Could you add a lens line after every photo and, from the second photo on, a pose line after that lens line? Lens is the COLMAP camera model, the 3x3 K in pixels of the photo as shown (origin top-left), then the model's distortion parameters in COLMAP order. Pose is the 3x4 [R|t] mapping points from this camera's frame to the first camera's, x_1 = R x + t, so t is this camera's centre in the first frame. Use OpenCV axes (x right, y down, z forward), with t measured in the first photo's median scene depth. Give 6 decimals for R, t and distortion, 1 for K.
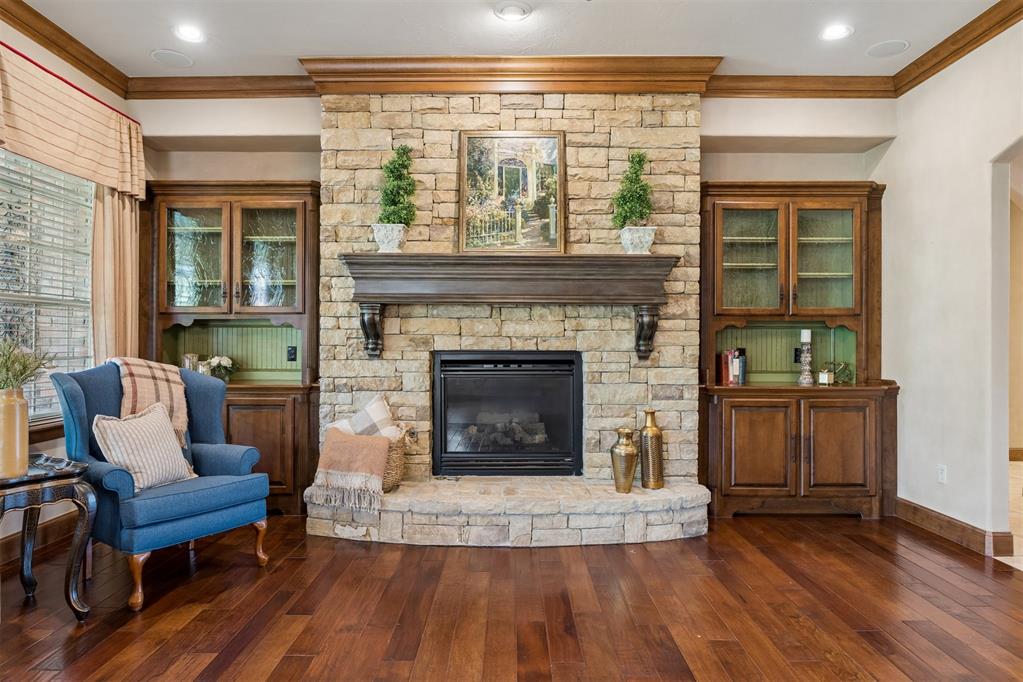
lens RADIAL K [[646.0, 0, 511.1], [0, 646.0, 339.3], [0, 0, 1]] dist [-0.001743, -0.000341]
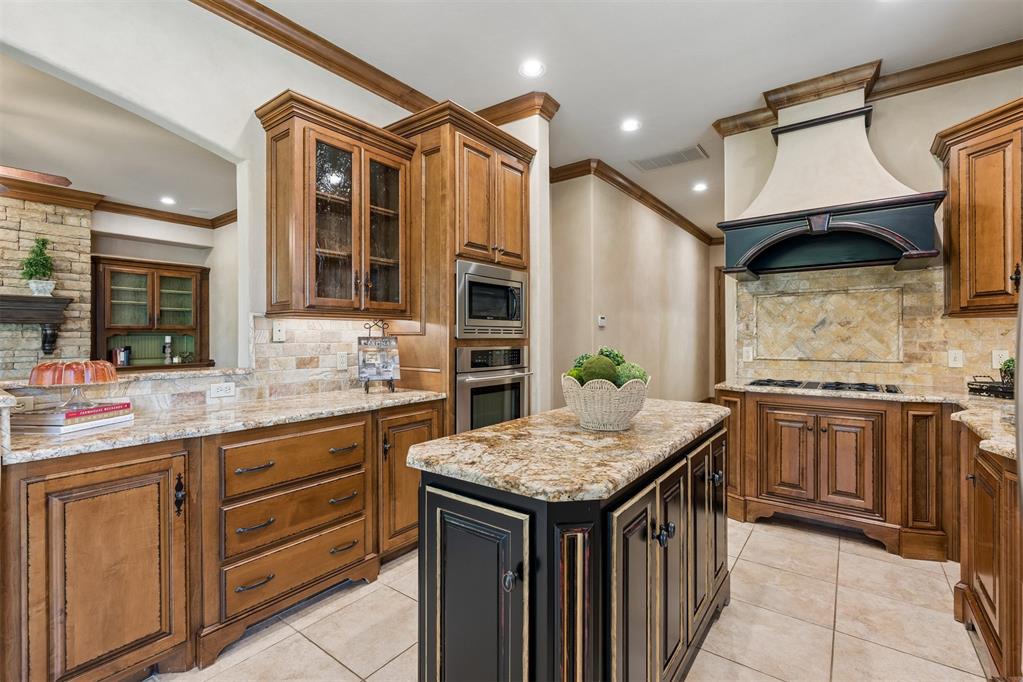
lens RADIAL K [[458.7, 0, 514.9], [0, 458.7, 335.9], [0, 0, 1]] dist [-0.001596, -0.000201]
pose [[0.598498, -0.006380, 0.801099, -0.035097], [0.008177, 0.999965, 0.001855, -0.010836], [-0.801082, 0.005440, 0.598529, -0.772622]]
